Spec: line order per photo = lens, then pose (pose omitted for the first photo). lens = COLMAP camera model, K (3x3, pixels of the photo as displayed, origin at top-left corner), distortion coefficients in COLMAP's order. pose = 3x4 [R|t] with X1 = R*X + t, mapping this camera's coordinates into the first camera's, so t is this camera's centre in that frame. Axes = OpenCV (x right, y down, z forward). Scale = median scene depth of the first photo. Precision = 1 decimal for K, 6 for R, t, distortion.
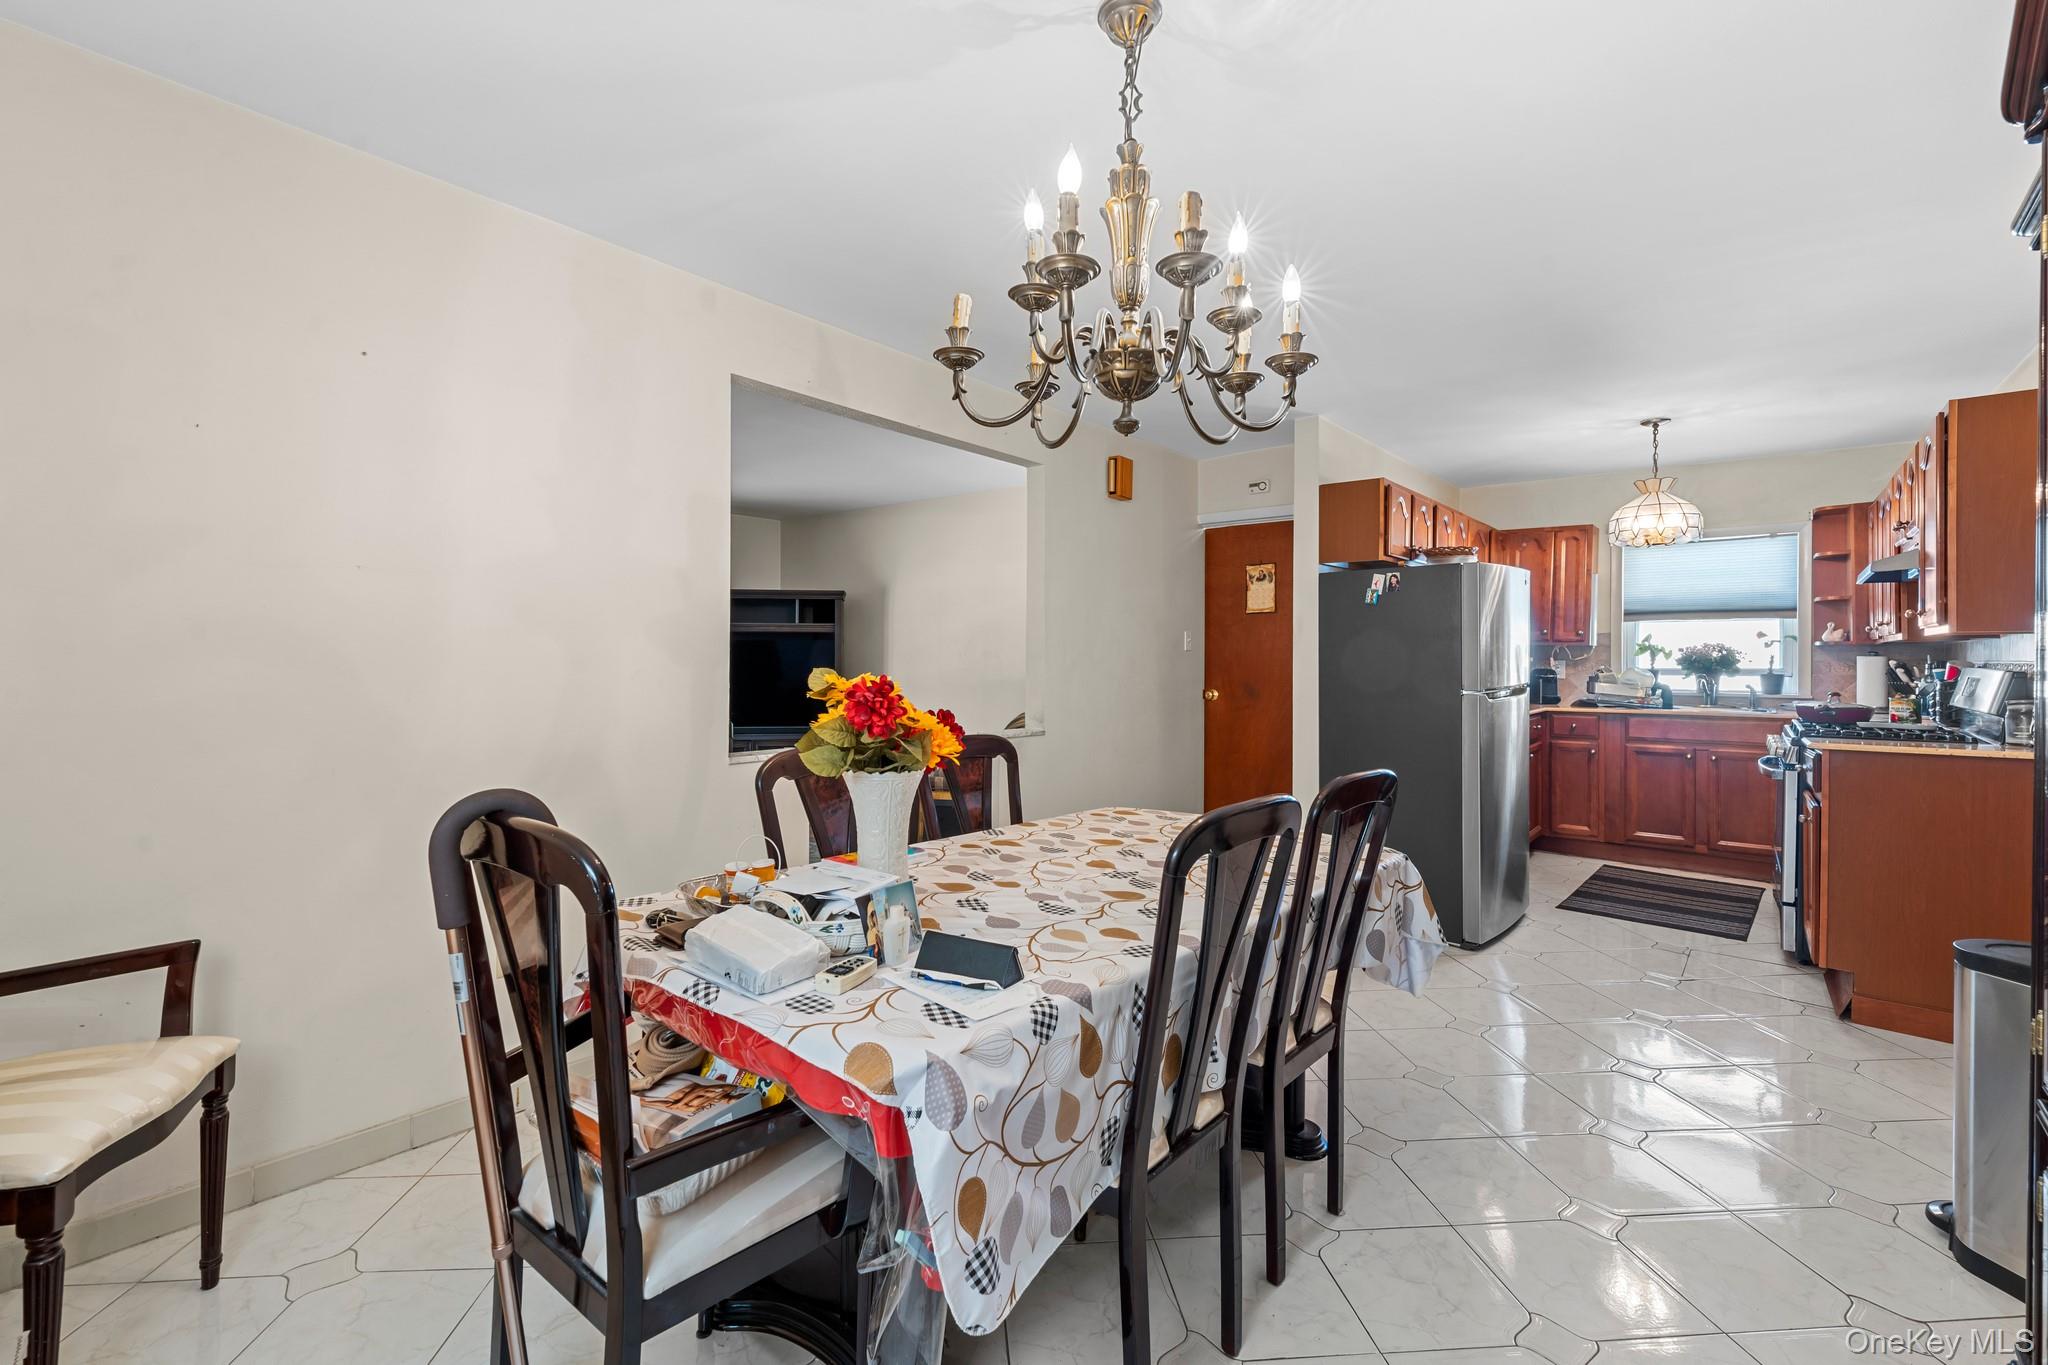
lens RADIAL K [[837.9, 0, 1044.5], [0, 837.9, 660.9], [0, 0, 1]] dist [-0.000973, -0.000254]
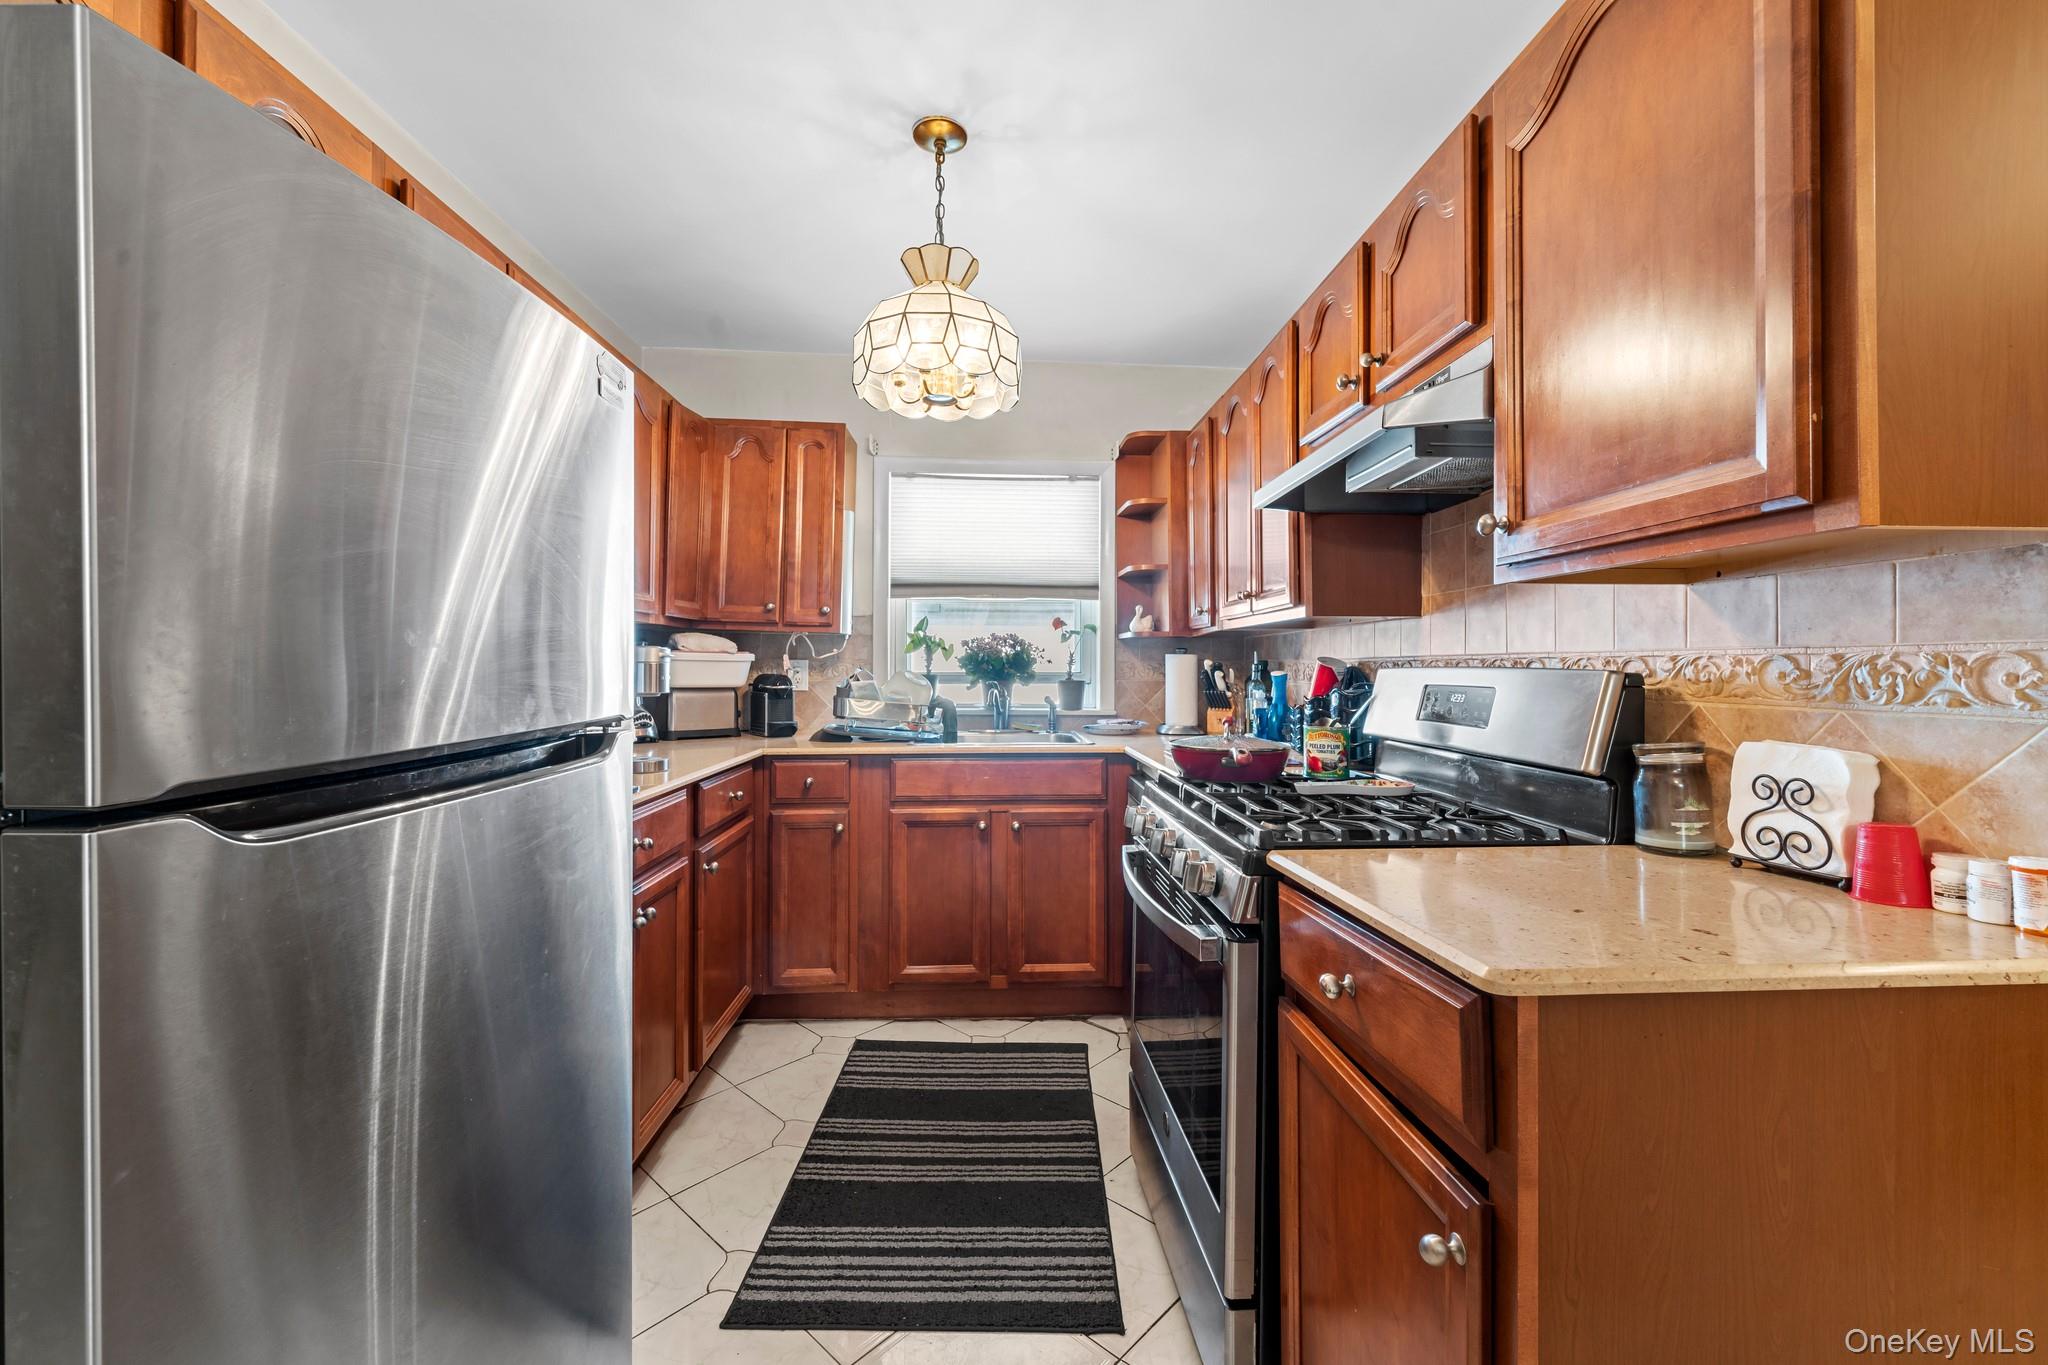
lens RADIAL K [[837.9, 0, 1032.7], [0, 837.9, 664.9], [0, 0, 1]] dist [-0.000973, -0.000254]
pose [[0.724307, 0.003568, 0.689468, 0.367410], [-0.000178, 0.999988, -0.004987, 0.006384], [-0.689478, 0.003490, 0.724299, 0.516509]]
